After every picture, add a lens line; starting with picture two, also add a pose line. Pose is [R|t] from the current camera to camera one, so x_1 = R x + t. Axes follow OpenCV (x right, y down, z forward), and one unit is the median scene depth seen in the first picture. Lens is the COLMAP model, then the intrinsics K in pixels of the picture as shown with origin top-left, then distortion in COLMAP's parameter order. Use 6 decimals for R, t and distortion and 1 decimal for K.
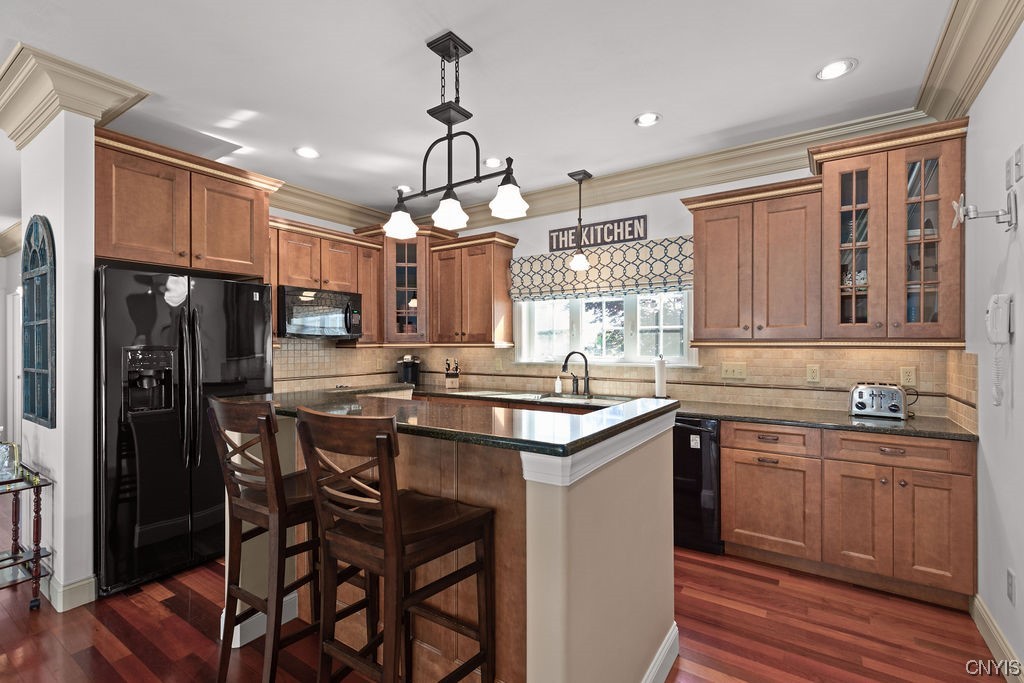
lens RADIAL K [[461.6, 0, 515.0], [0, 461.6, 345.8], [0, 0, 1]] dist [0.006322, -0.000448]
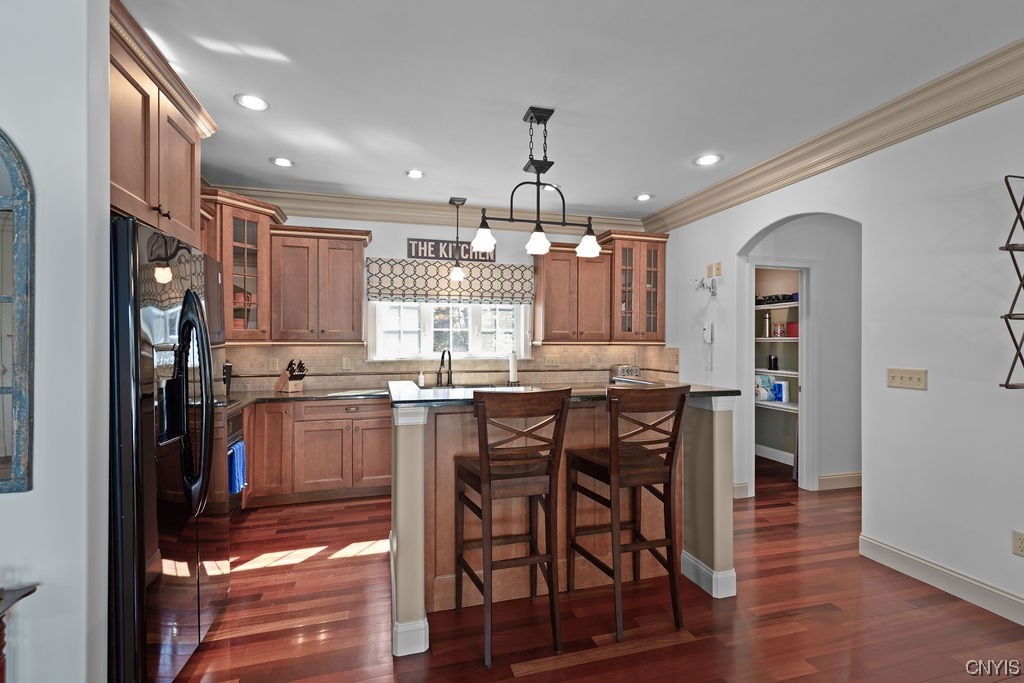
lens RADIAL K [[461.6, 0, 515.0], [0, 461.6, 345.8], [0, 0, 1]] dist [0.006322, -0.000448]
pose [[0.643426, -0.002970, 0.765503, -0.770003], [0.000513, 0.999994, 0.003448, 0.000245], [-0.765508, -0.001826, 0.643423, 0.138181]]
